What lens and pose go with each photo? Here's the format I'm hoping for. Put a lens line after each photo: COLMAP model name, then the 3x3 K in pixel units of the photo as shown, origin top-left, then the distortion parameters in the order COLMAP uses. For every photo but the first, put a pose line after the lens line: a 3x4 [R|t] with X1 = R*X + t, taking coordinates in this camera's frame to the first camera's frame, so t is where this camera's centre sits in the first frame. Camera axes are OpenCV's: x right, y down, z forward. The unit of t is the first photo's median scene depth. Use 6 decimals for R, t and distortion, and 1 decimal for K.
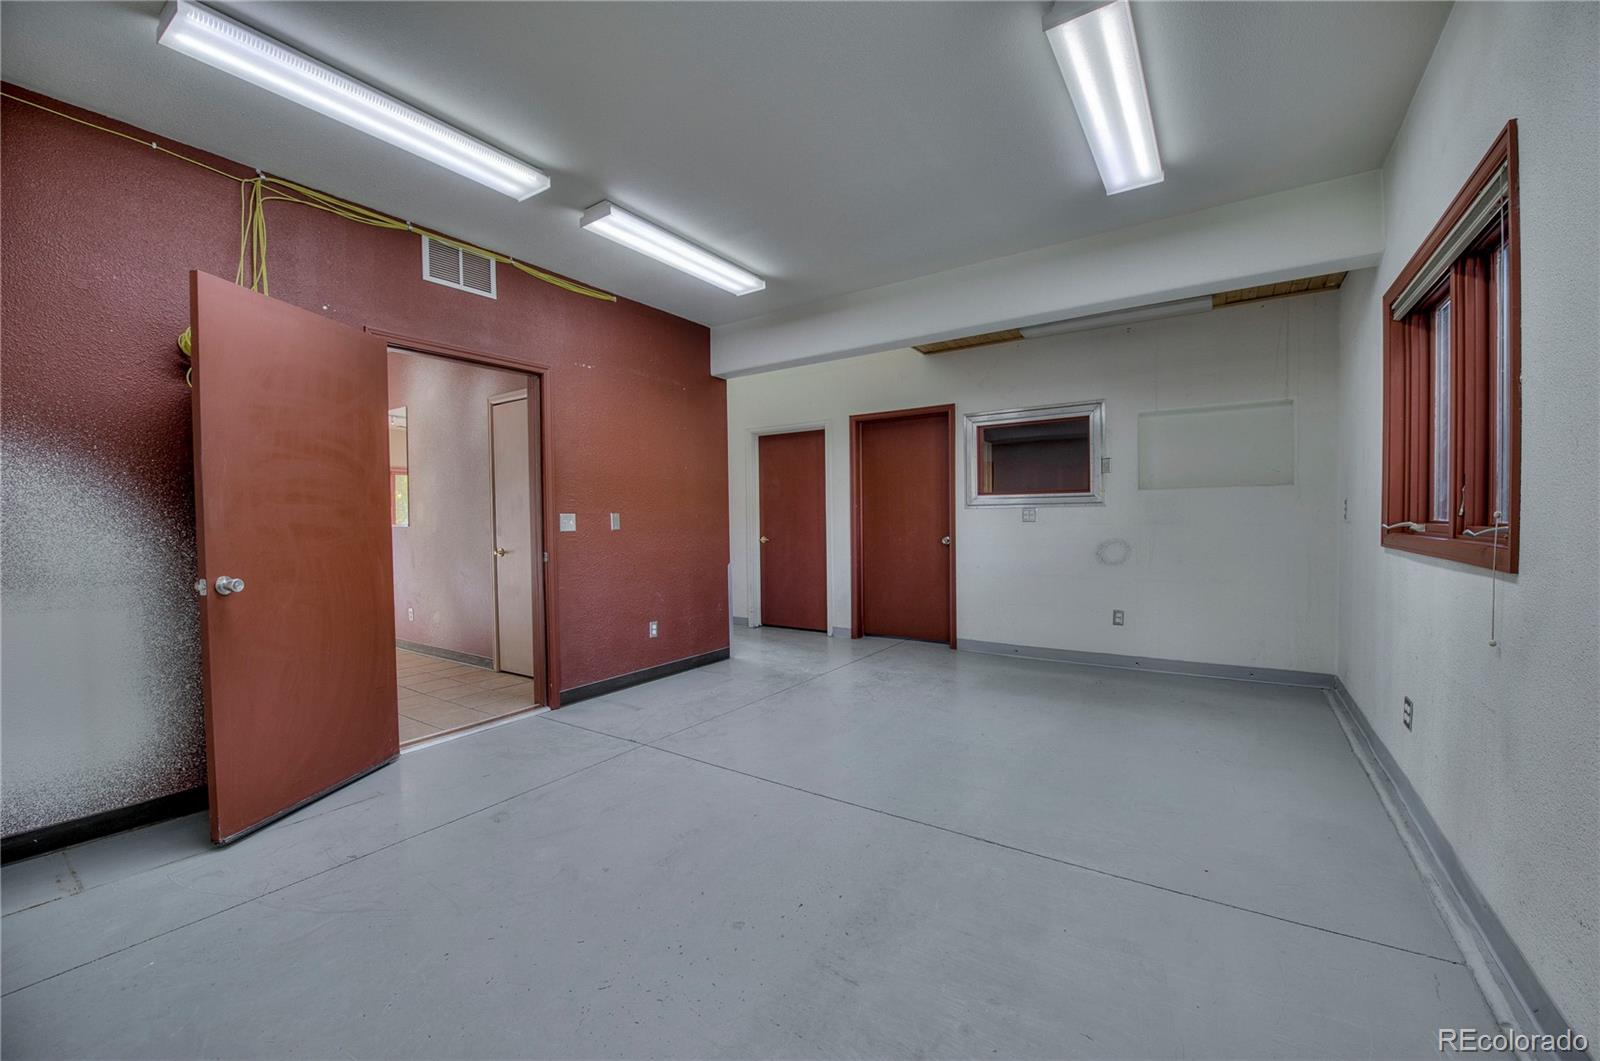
lens RADIAL K [[639.0, 0, 806.3], [0, 639.0, 537.8], [0, 0, 1]] dist [-0.018188, -0.002260]
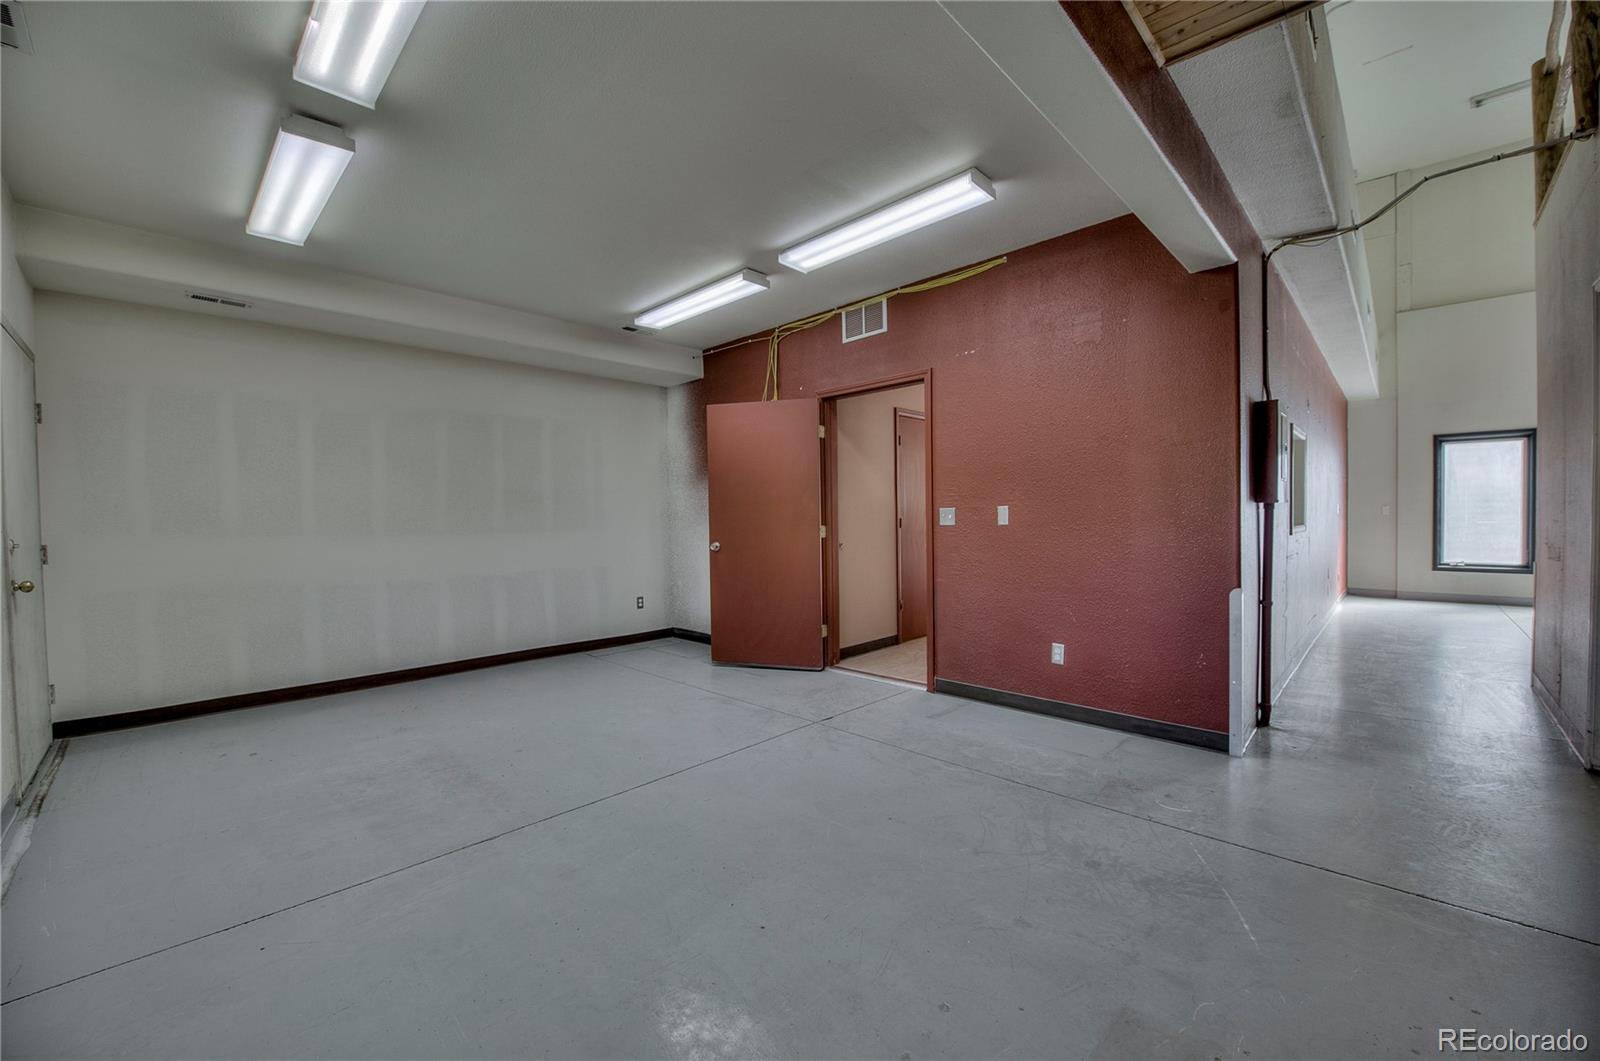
lens RADIAL K [[639.0, 0, 801.8], [0, 639.0, 534.0], [0, 0, 1]] dist [-0.018188, -0.002260]
pose [[-0.197295, 0.043298, -0.979387, 0.703213], [-0.009605, 0.998891, 0.046095, -0.042830], [0.980297, 0.018501, -0.196661, 1.025791]]
